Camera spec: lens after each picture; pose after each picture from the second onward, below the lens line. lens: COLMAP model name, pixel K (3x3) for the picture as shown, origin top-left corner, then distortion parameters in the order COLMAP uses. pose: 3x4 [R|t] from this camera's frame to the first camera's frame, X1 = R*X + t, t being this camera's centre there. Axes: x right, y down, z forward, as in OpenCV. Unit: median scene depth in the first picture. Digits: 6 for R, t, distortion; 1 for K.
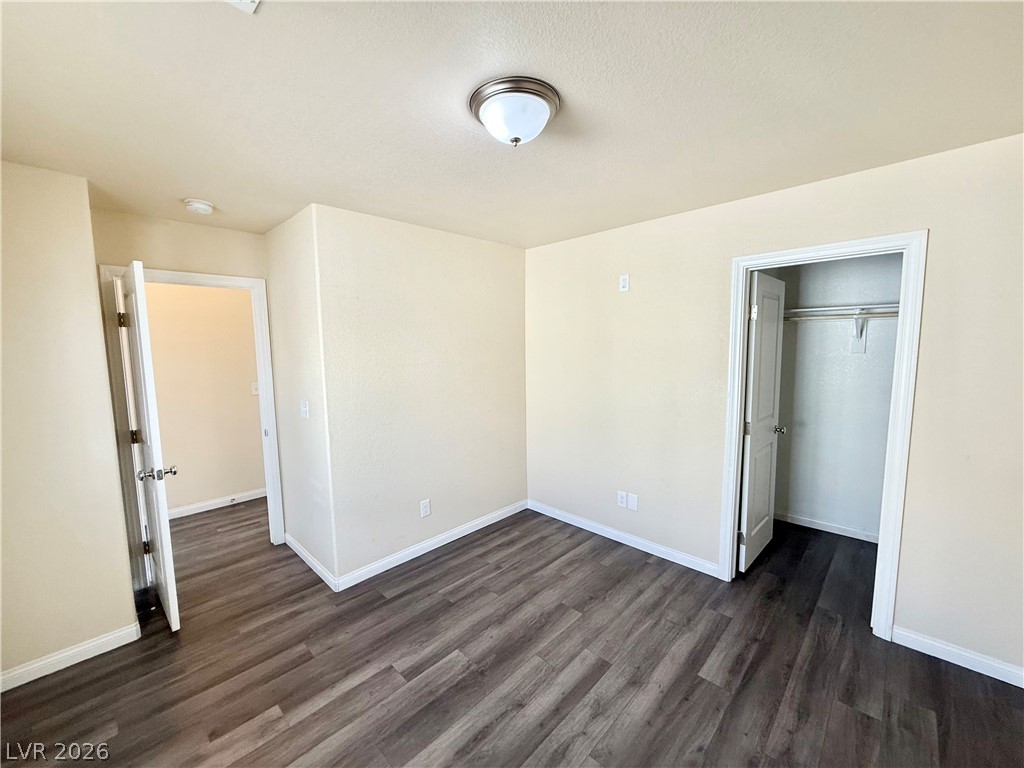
lens RADIAL K [[407.5, 0, 510.9], [0, 407.5, 385.0], [0, 0, 1]] dist [-0.000242, 0.000391]
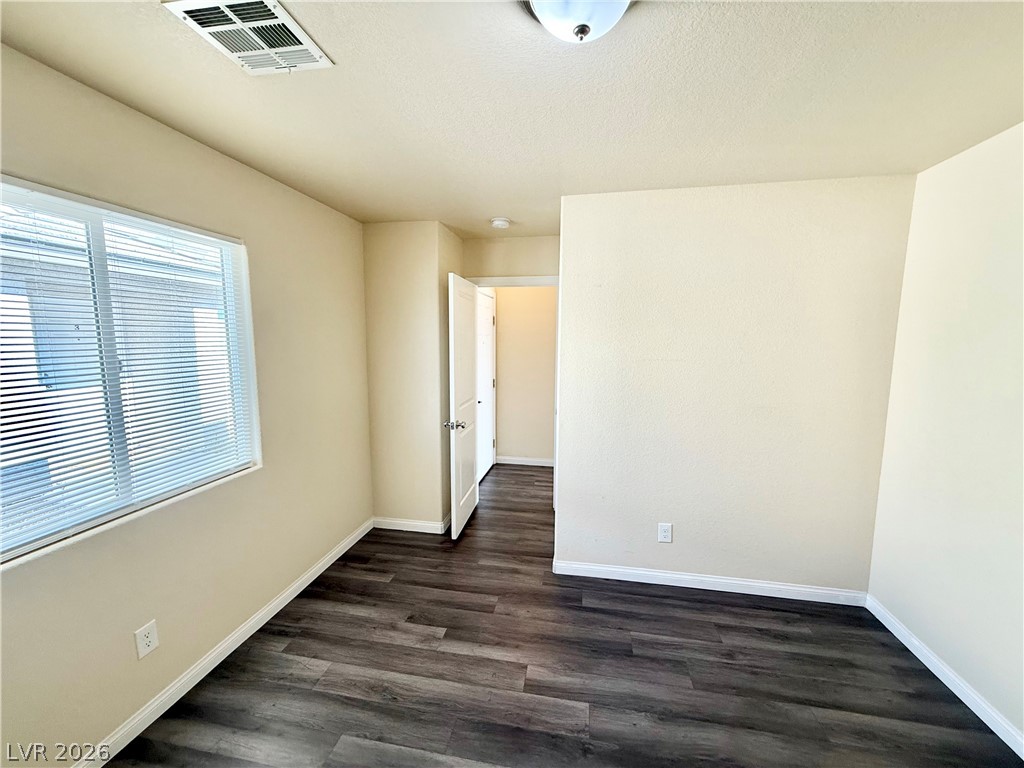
lens RADIAL K [[407.5, 0, 510.9], [0, 407.5, 385.0], [0, 0, 1]] dist [-0.000242, 0.000391]
pose [[0.558863, 0.113758, -0.821421, 0.316018], [-0.097787, 0.992675, 0.070944, -0.030845], [0.823474, 0.040676, 0.565893, 0.305812]]
